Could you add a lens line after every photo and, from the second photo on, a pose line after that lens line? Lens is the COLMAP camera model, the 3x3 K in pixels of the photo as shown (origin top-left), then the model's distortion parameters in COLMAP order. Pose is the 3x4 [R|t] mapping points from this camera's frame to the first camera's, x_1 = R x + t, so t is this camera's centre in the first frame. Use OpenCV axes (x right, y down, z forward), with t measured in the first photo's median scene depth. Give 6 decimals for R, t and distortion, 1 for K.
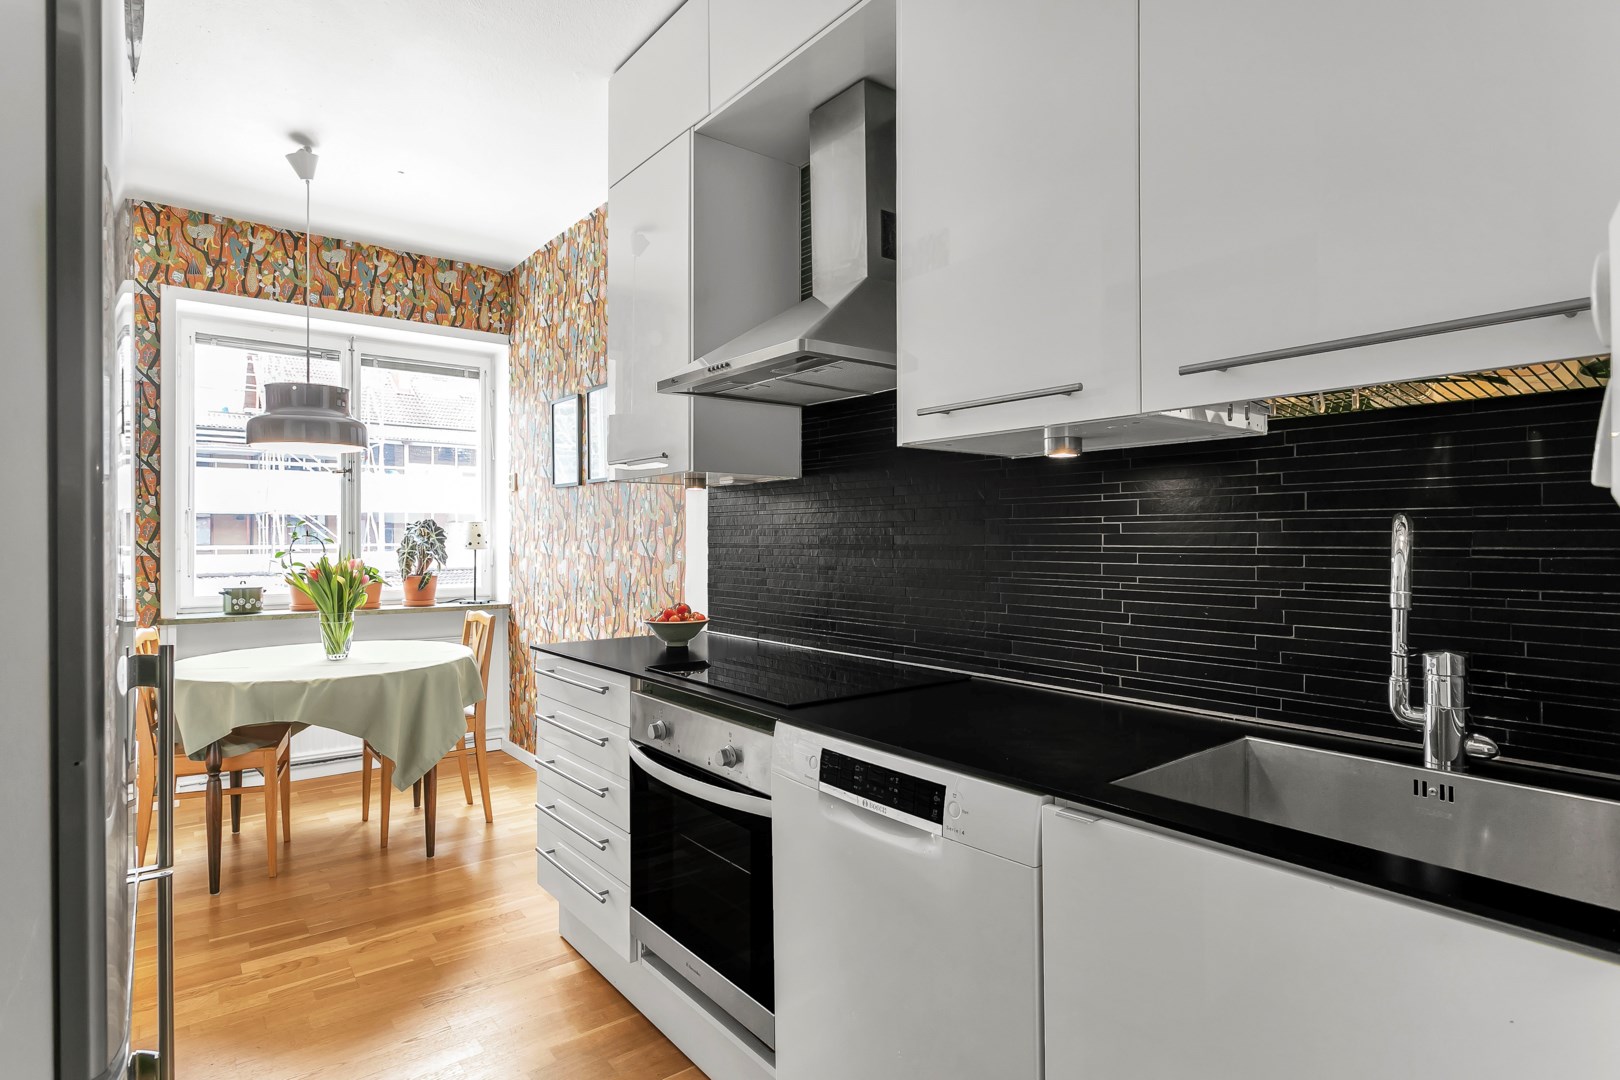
lens RADIAL K [[836.3, 0, 830.4], [0, 836.3, 537.5], [0, 0, 1]] dist [-0.046260, 0.017624]
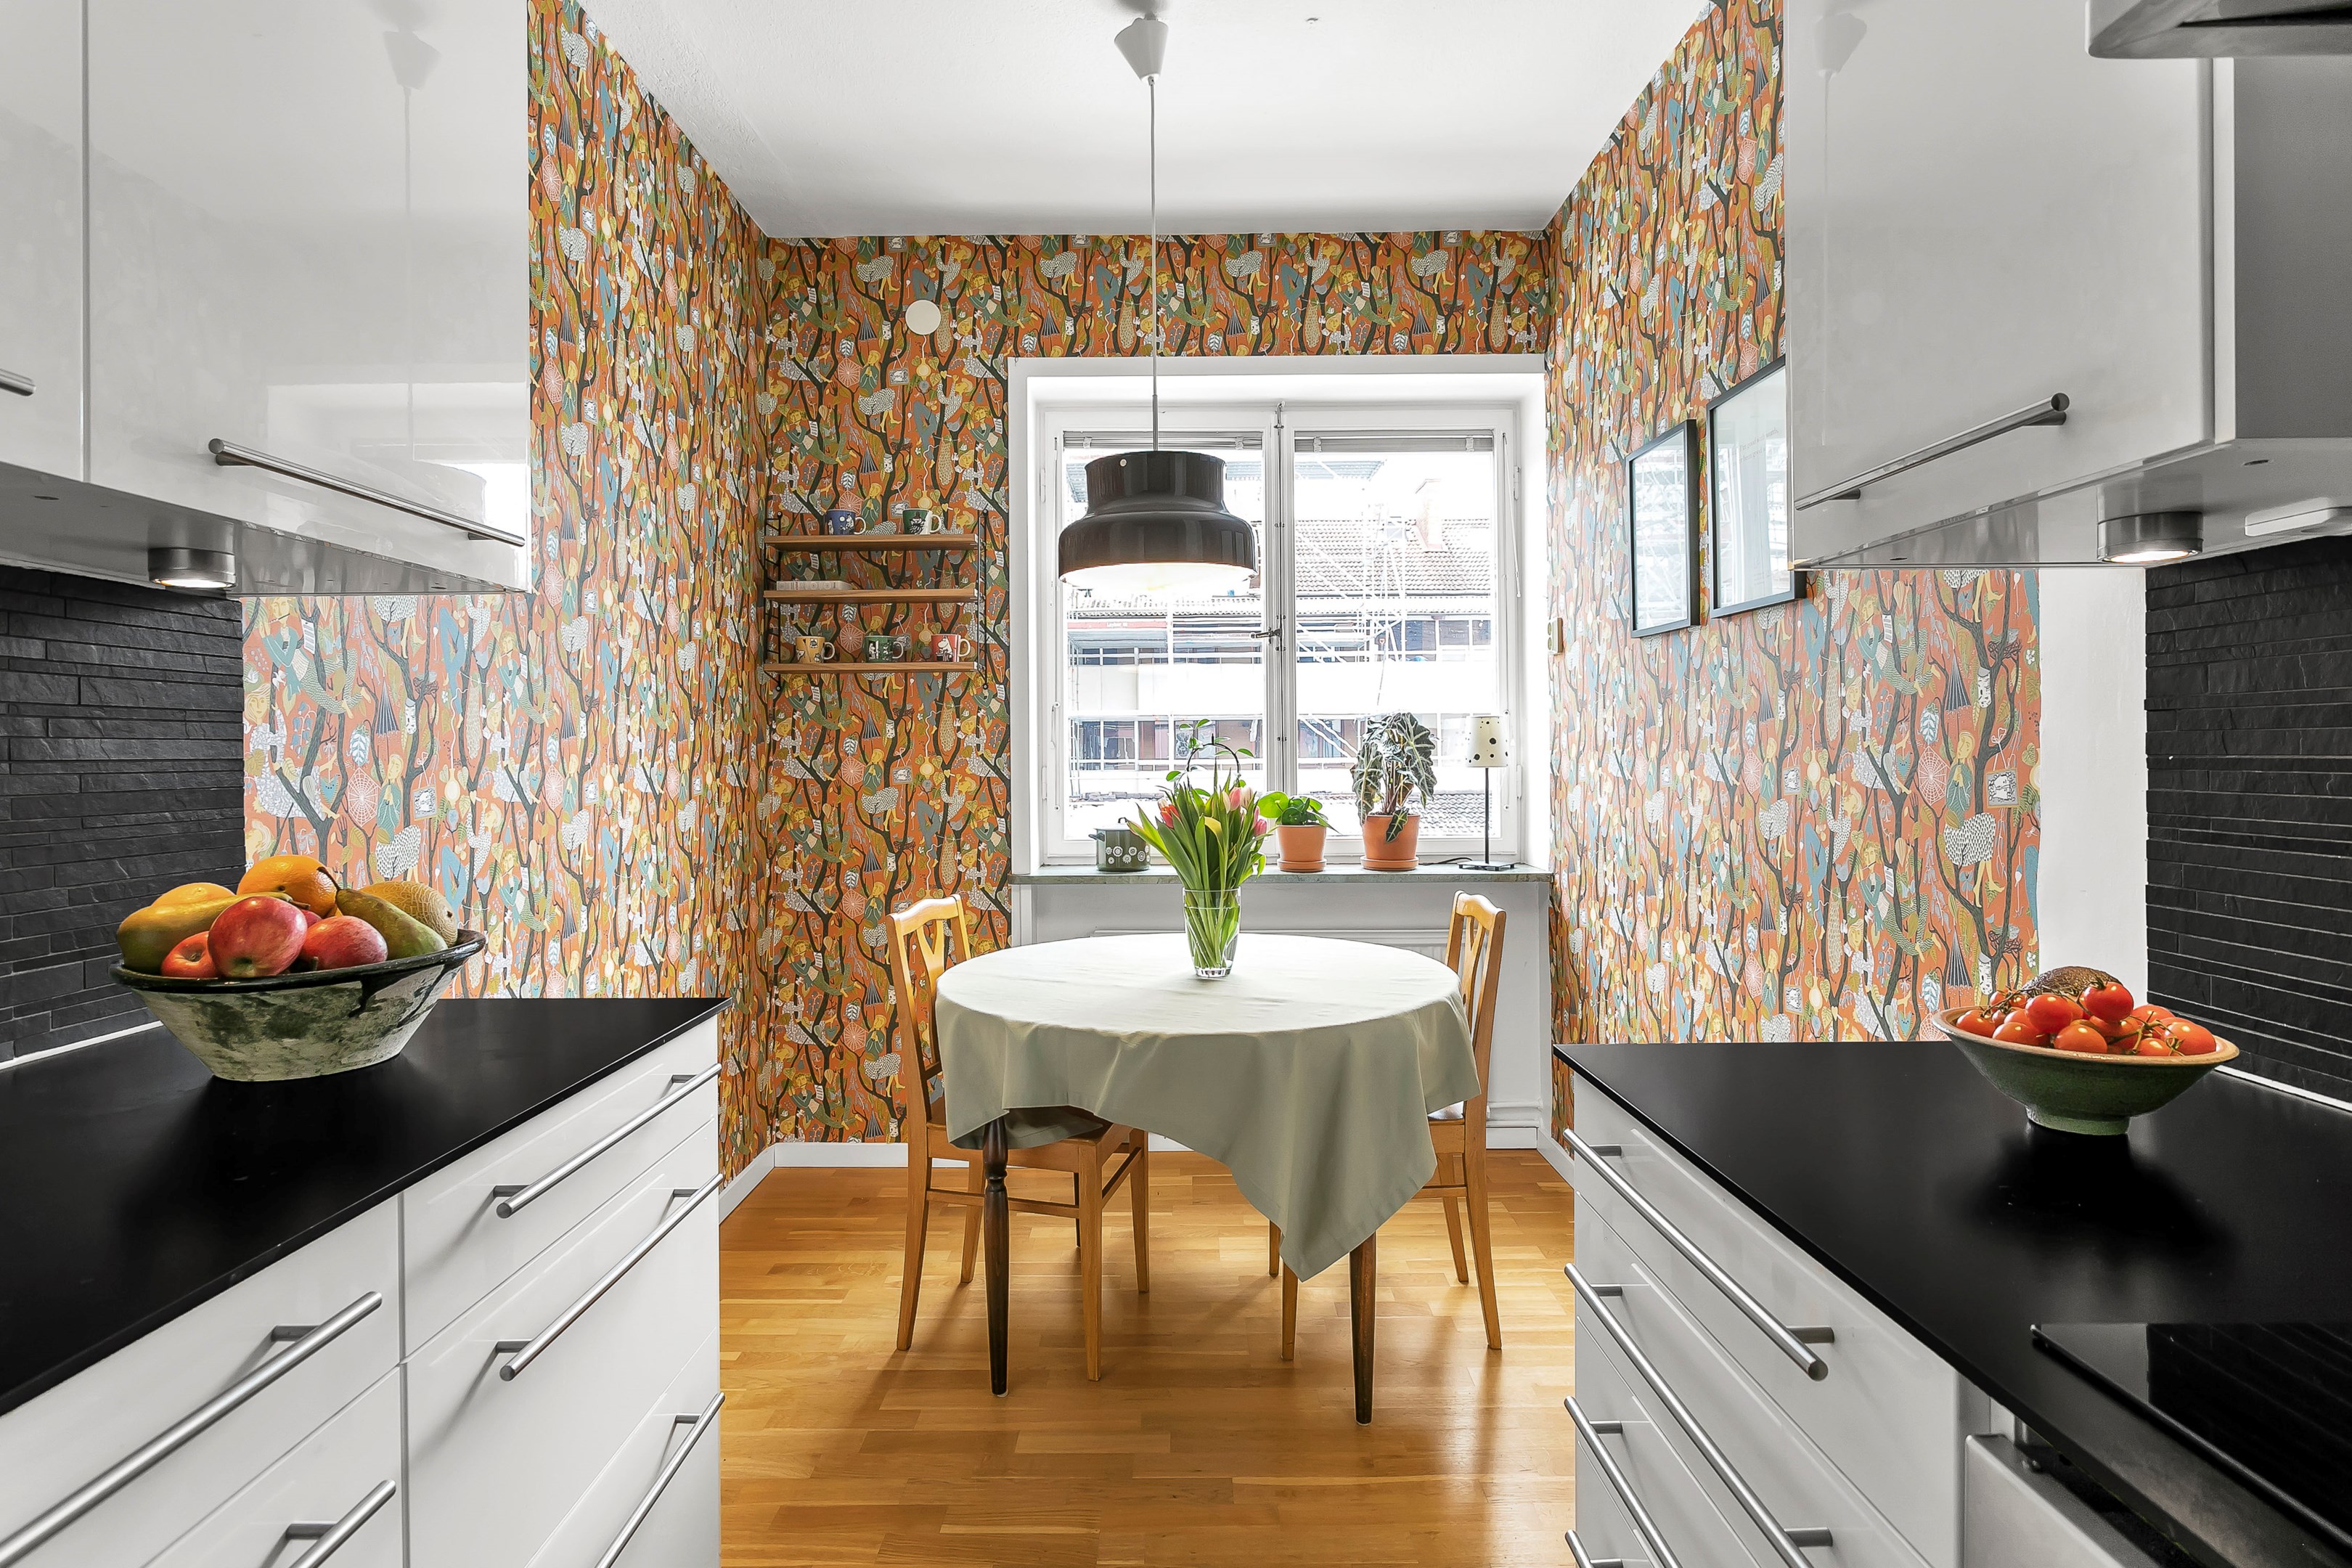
lens RADIAL K [[1214.9, 0, 1165.6], [0, 1214.9, 750.5], [0, 0, 1]] dist [0.002966, 0.001562]
pose [[0.765717, -0.005188, -0.643157, -0.098563], [0.007167, 0.999974, 0.000467, 0.001905], [0.643138, -0.004967, 0.765734, 0.317126]]
